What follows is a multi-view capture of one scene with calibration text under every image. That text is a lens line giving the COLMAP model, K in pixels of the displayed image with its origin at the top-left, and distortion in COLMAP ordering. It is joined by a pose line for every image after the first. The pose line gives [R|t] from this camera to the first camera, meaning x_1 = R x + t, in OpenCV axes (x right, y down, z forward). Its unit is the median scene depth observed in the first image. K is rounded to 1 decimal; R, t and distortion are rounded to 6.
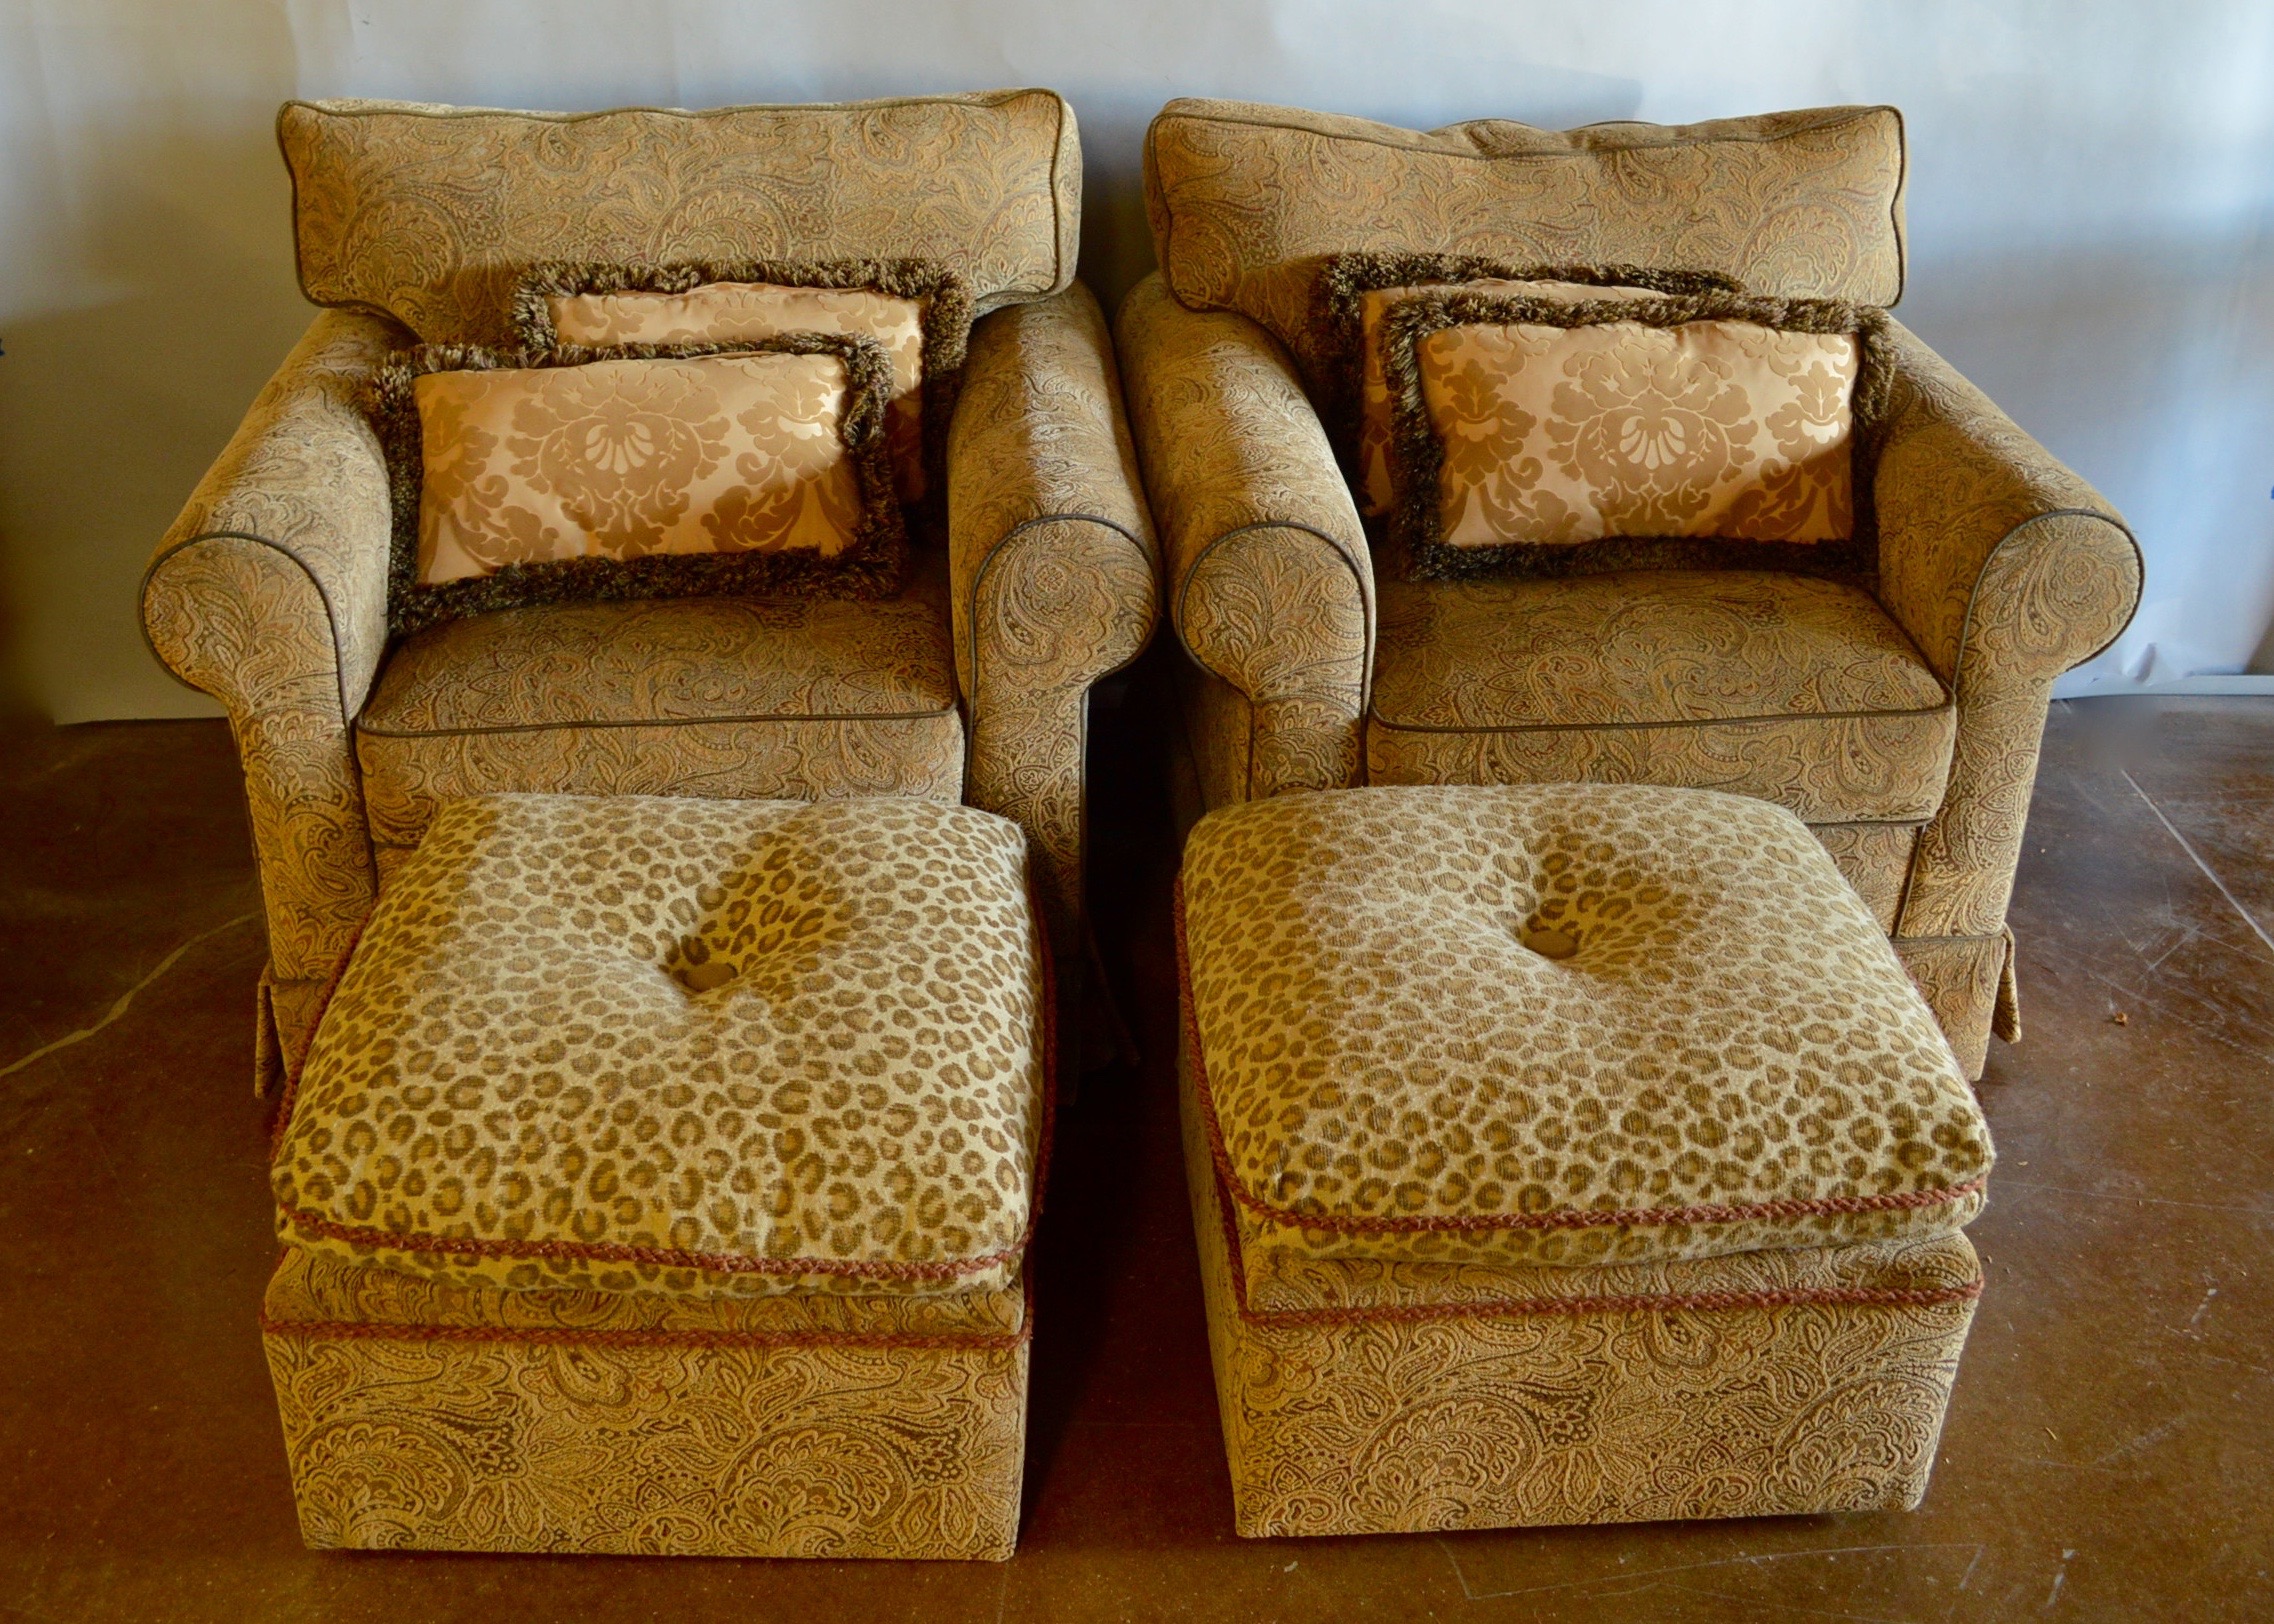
lens RADIAL K [[2400.1, 0, 1135.8], [0, 2400.1, 740.5], [0, 0, 1]] dist [-0.079911, 0.000000]
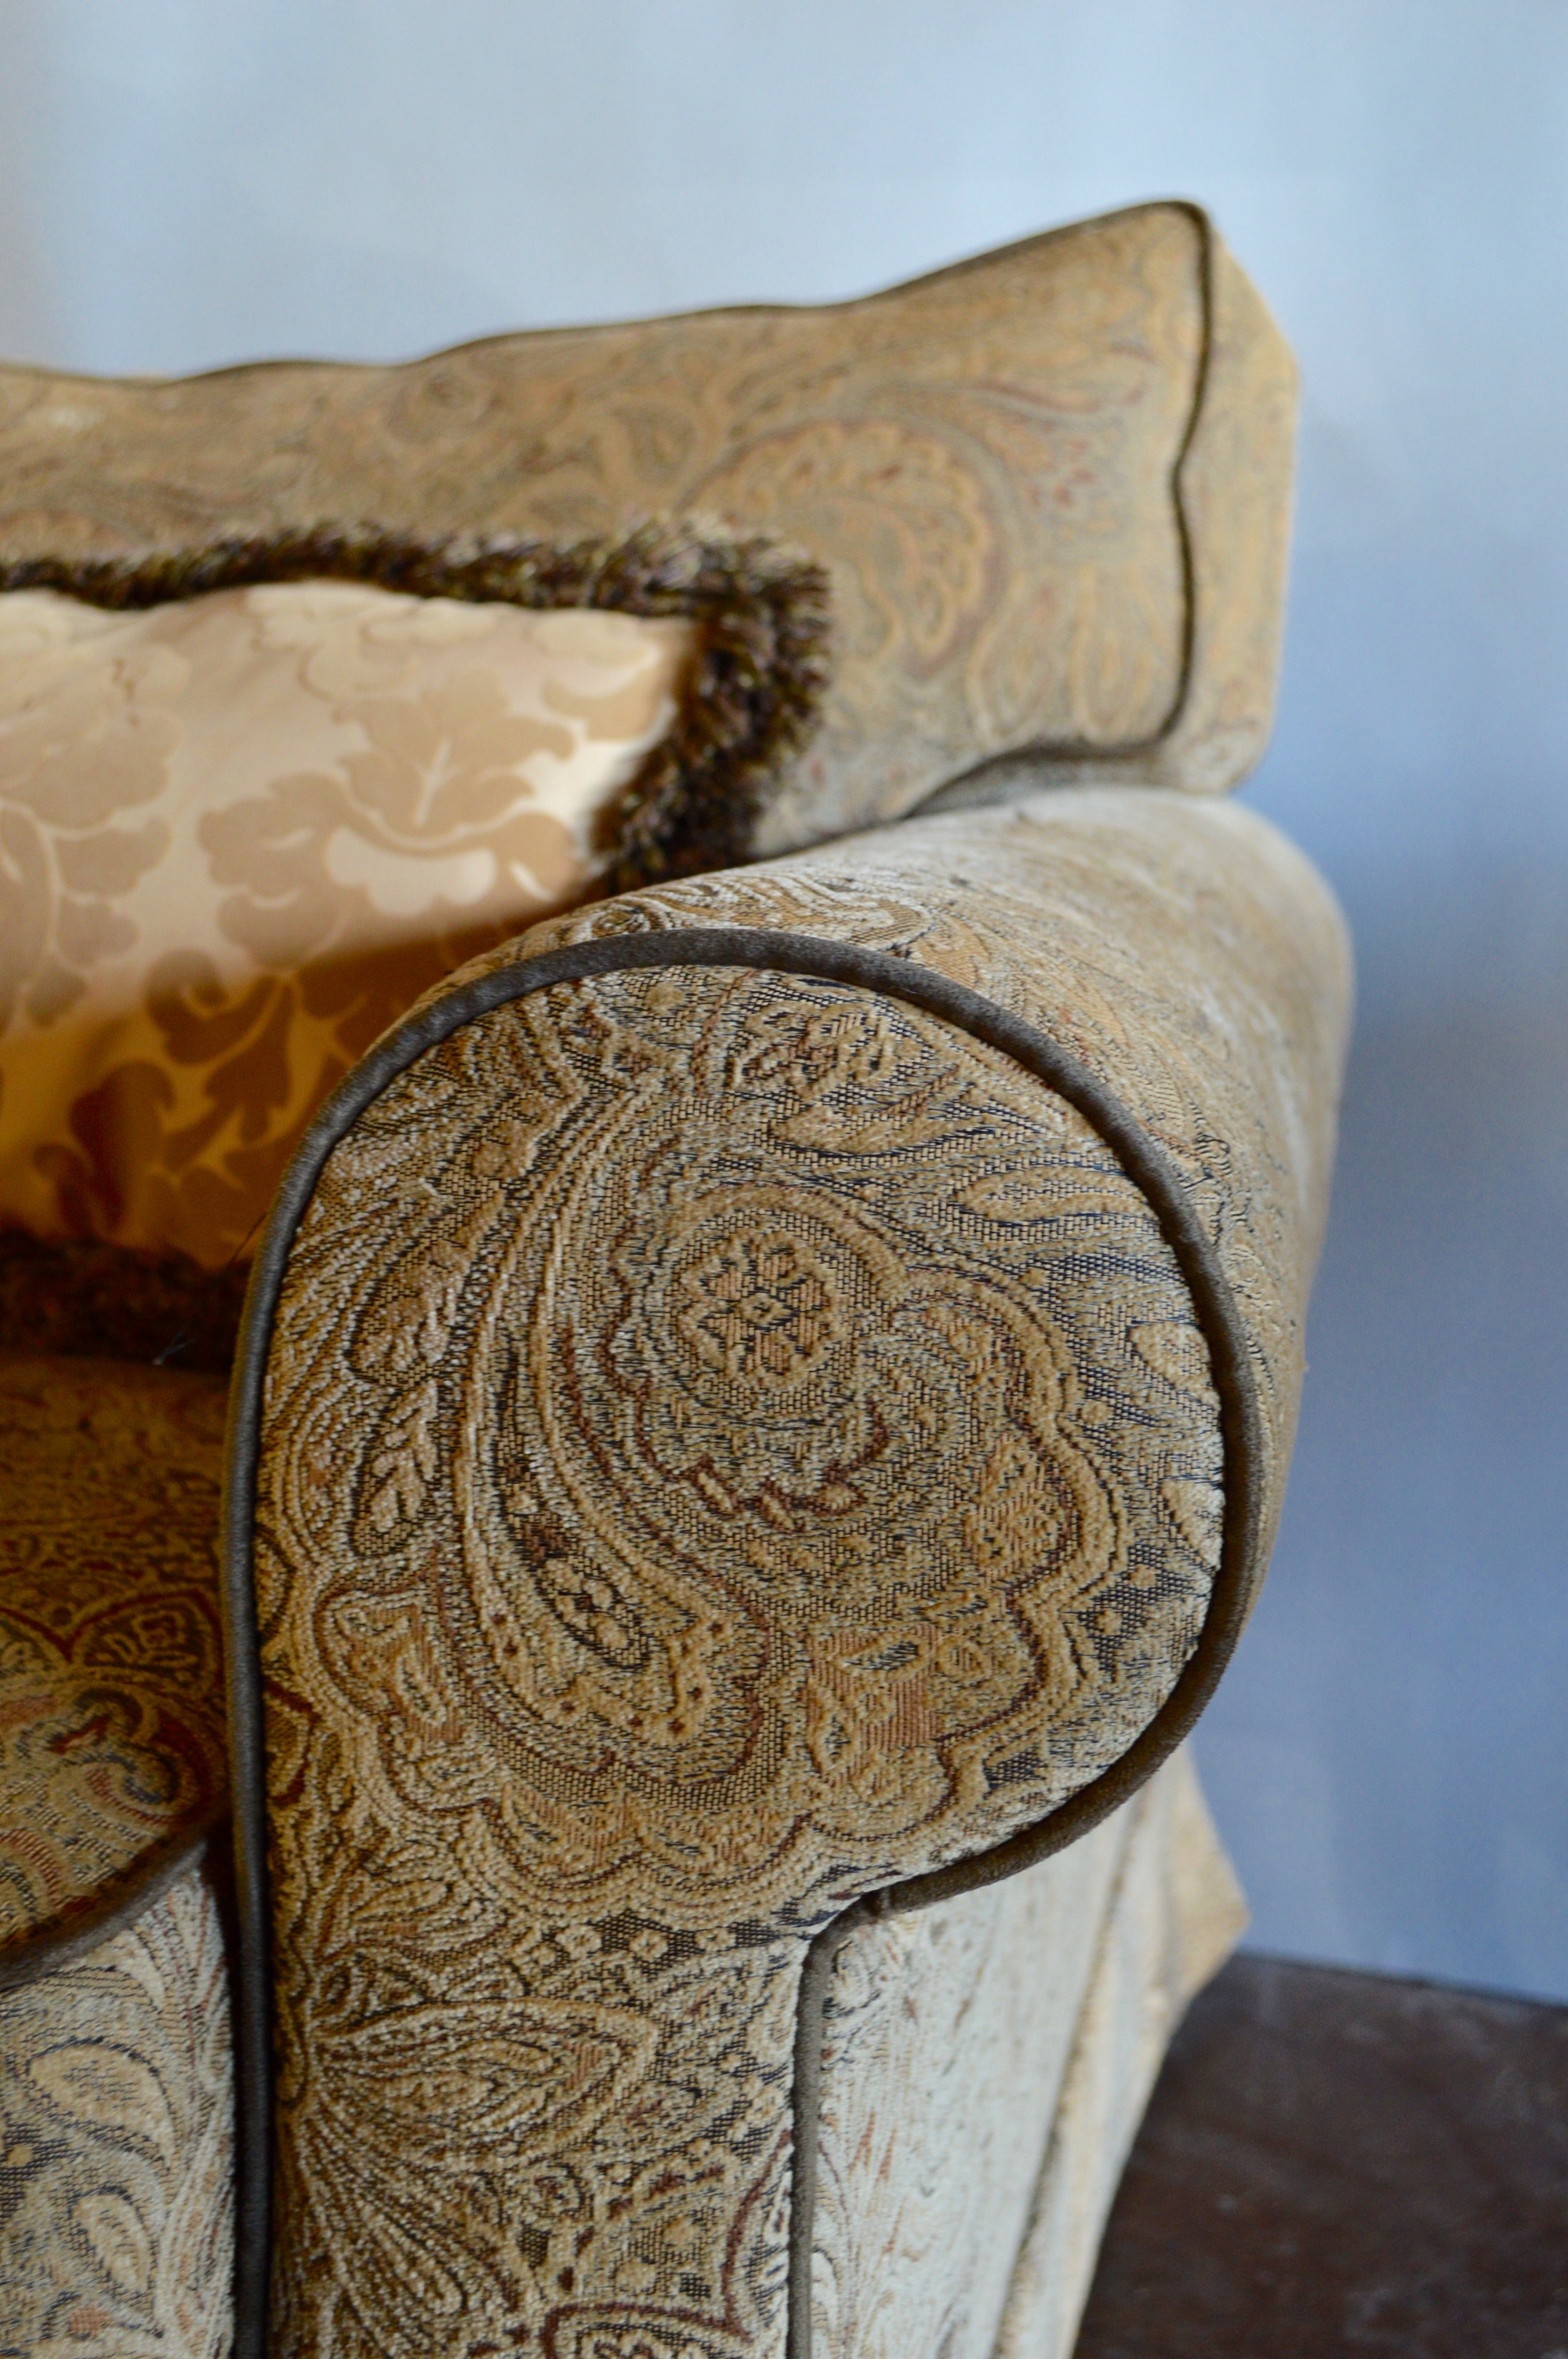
lens RADIAL K [[2338.0, 0, 779.2], [0, 2338.0, 1178.7], [0, 0, 1]] dist [-0.077256, 0.000000]
pose [[0.943568, 0.071338, -0.323403, 0.421802], [-0.162544, 0.950573, -0.264558, -0.033140], [0.288545, 0.302196, 0.908526, 0.787494]]
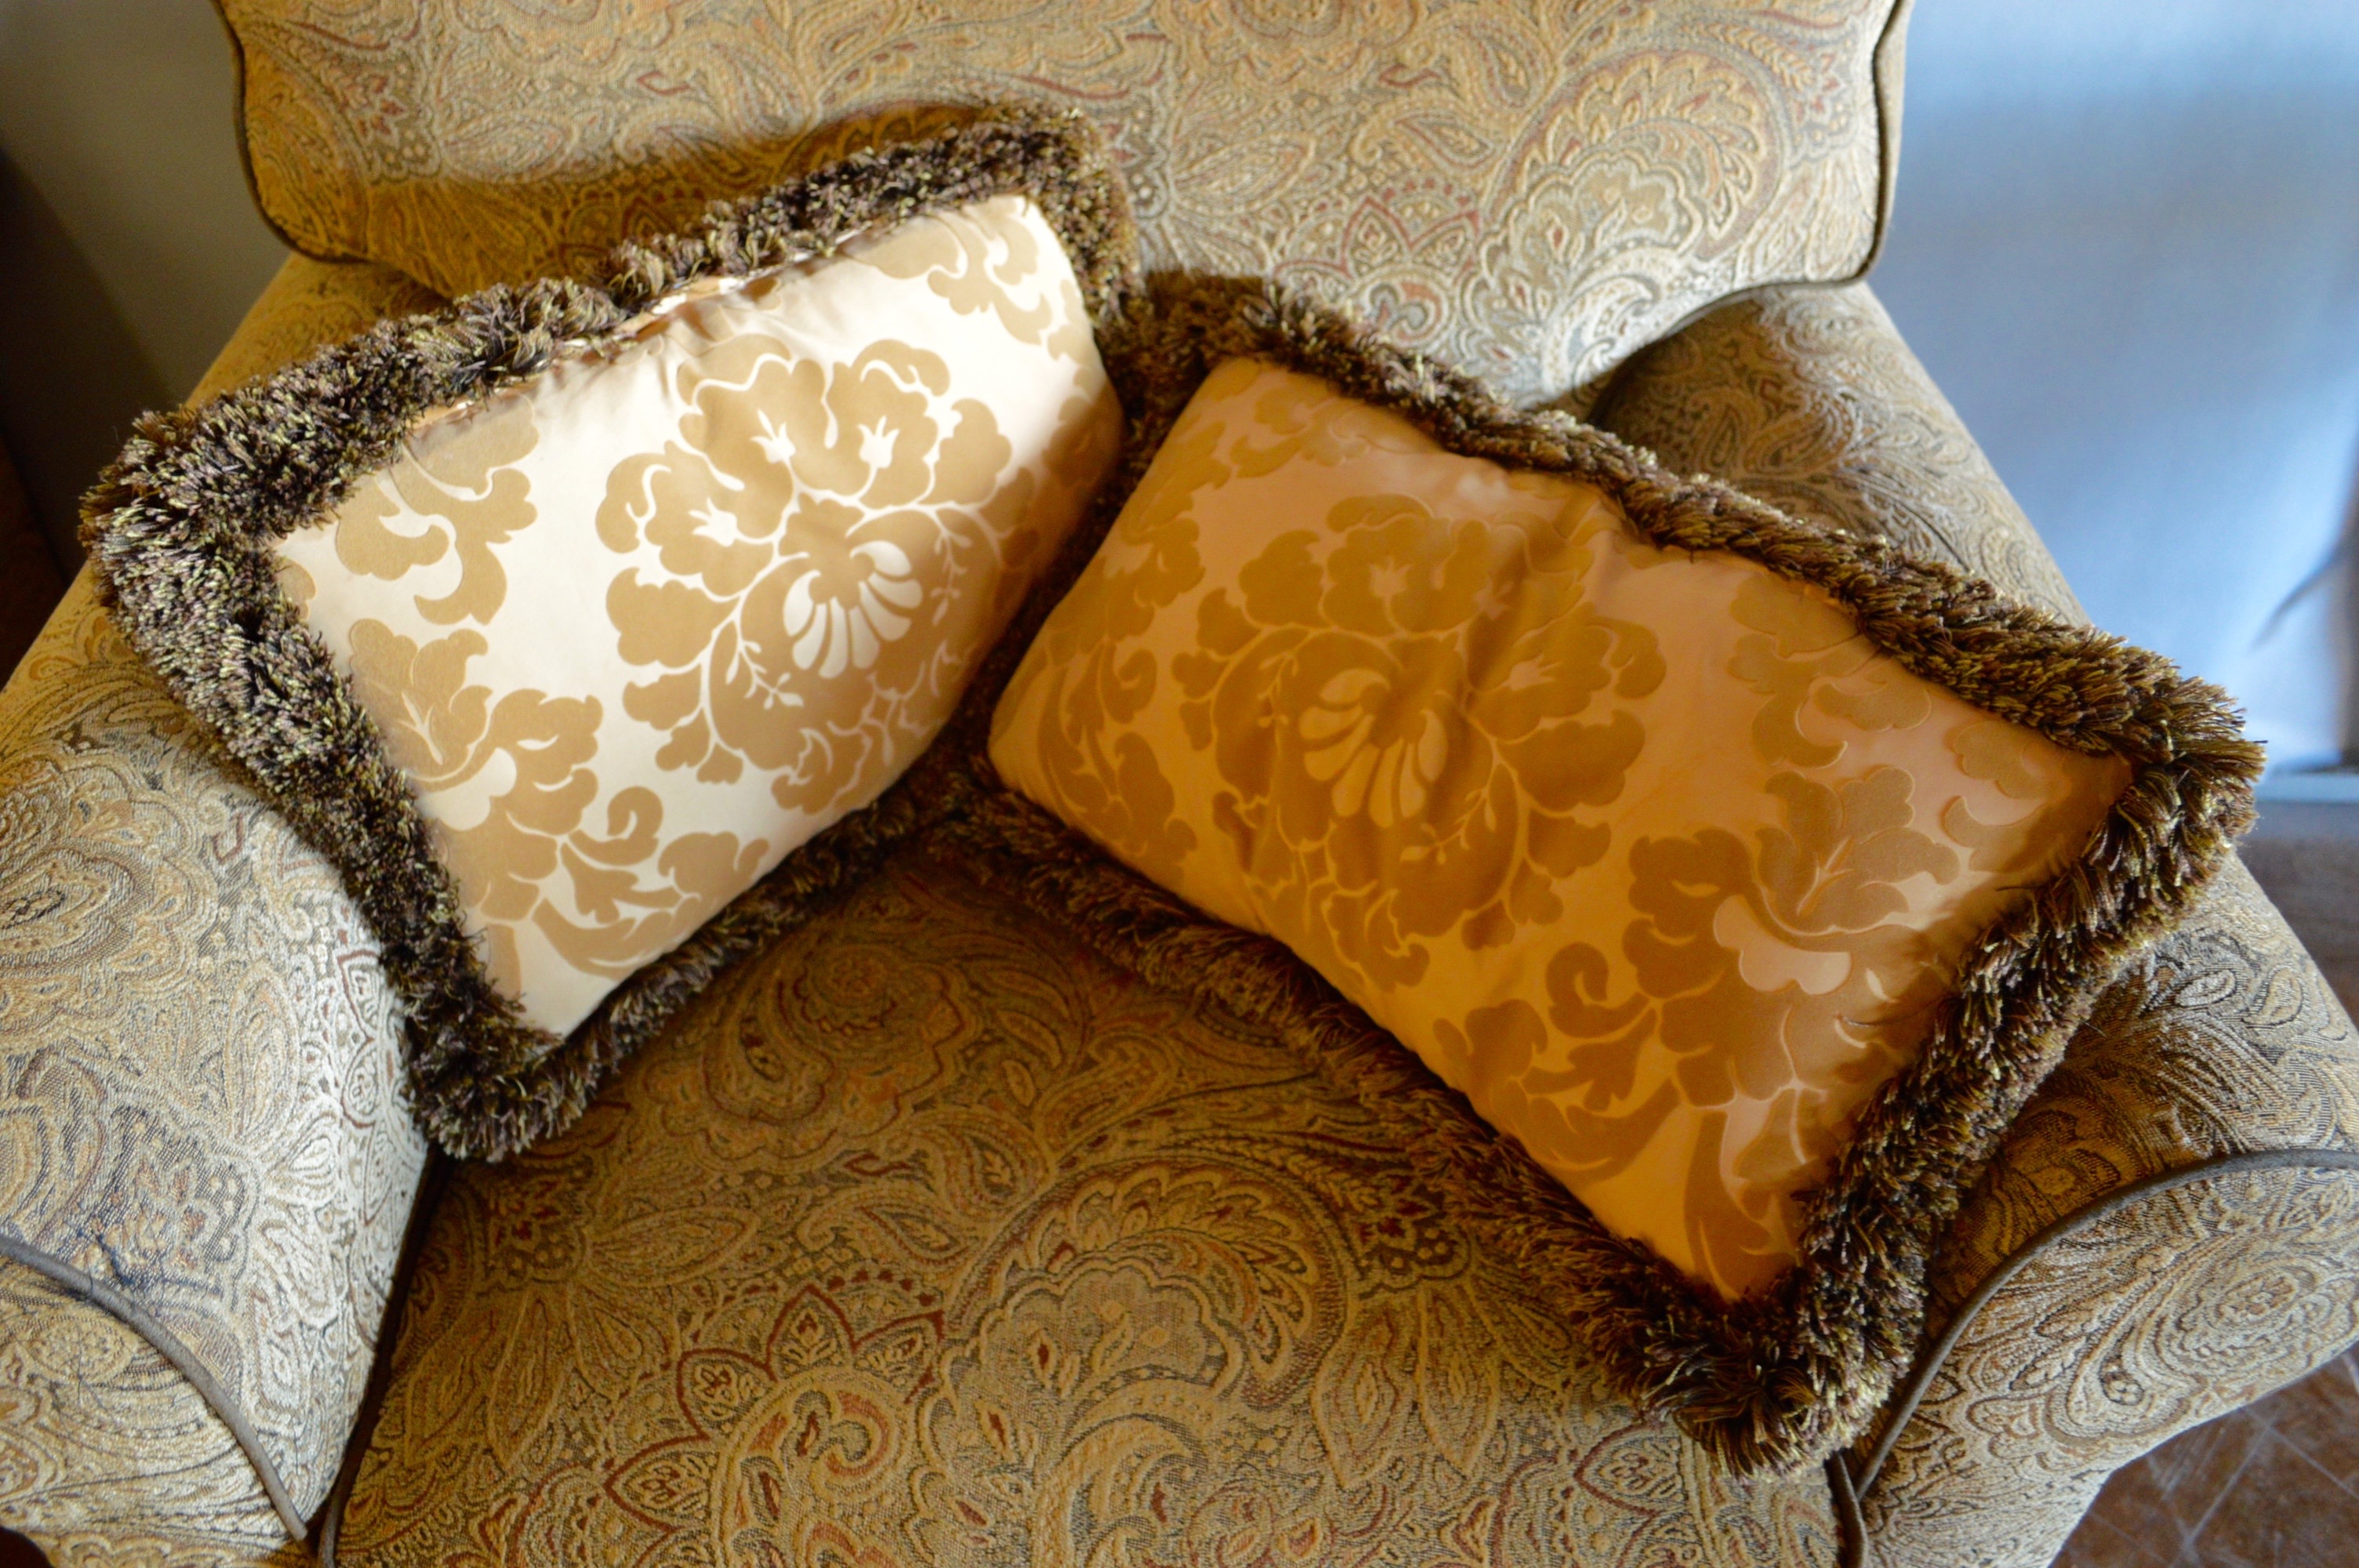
lens RADIAL K [[1926.6, 0, 1167.3], [0, 1926.6, 768.5], [0, 0, 1]] dist [-0.082560, 0.017073]
pose [[0.999074, 0.035130, -0.024858, 0.223386], [-0.028216, 0.970857, 0.237992, -0.194339], [0.032494, -0.237070, 0.970949, 0.693988]]
